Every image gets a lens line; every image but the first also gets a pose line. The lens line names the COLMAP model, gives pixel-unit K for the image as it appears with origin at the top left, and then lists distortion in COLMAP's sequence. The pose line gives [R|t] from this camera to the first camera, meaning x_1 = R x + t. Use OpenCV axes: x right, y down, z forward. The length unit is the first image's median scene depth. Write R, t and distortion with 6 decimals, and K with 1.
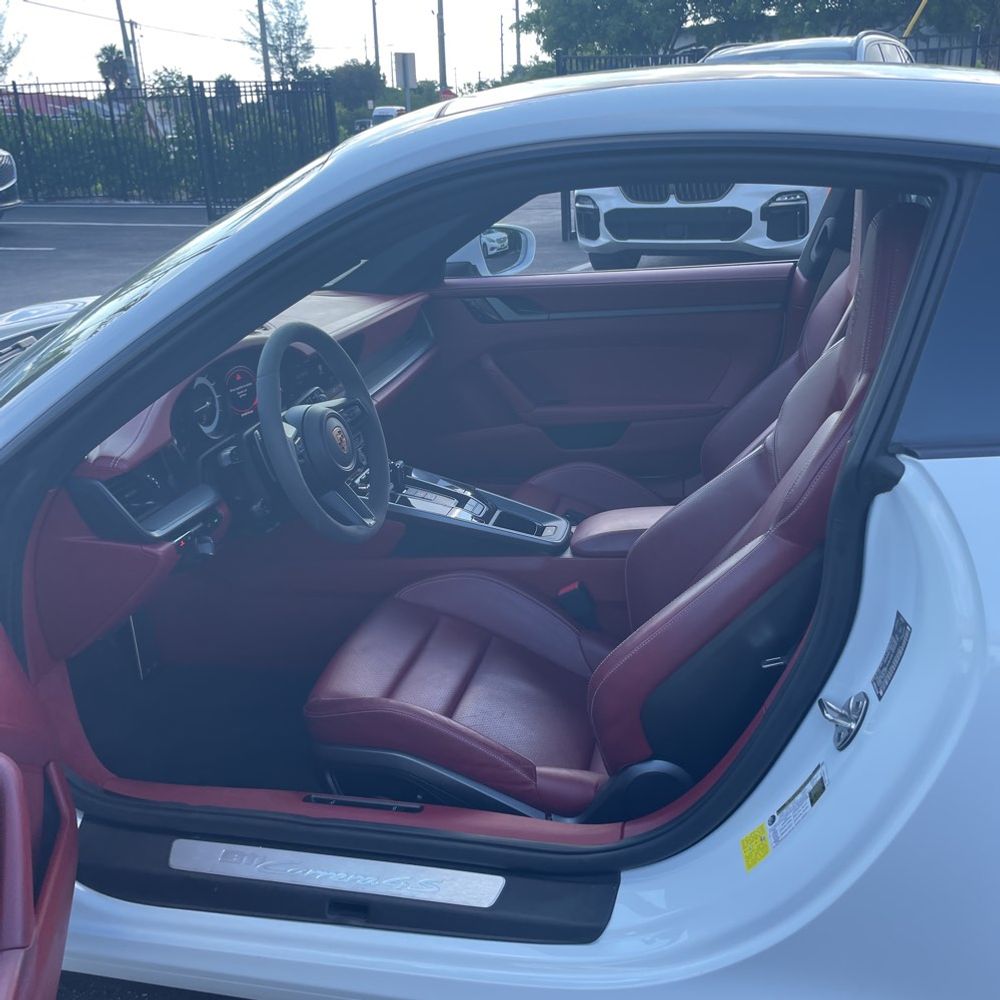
lens RADIAL K [[1018.1, 0, 501.0], [0, 1018.1, 496.3], [0, 0, 1]] dist [0.011087, 0.000000]
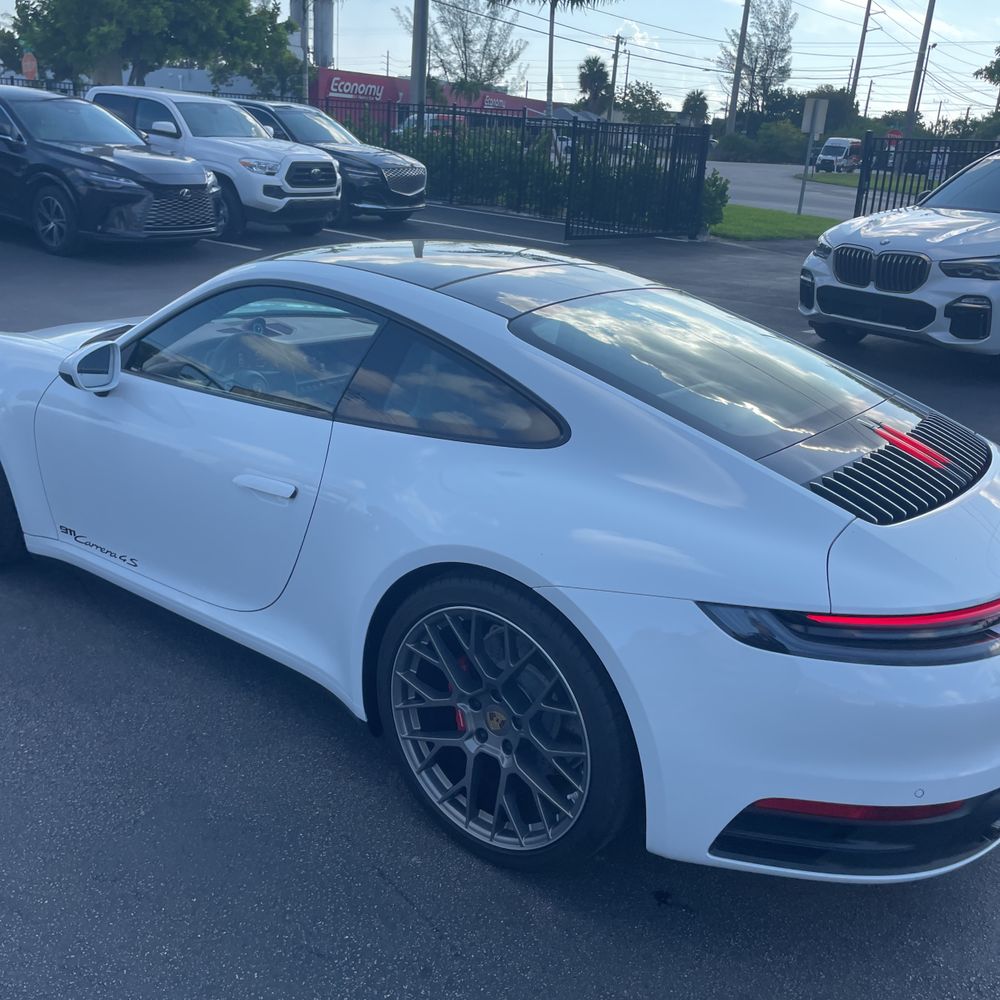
lens RADIAL K [[1018.1, 0, 503.9], [0, 1018.1, 498.6], [0, 0, 1]] dist [0.011087, 0.000000]
pose [[0.908813, 0.219922, -0.354533, 0.247782], [-0.224503, 0.974050, 0.028724, -0.004665], [0.351650, 0.053489, 0.934602, -0.178043]]
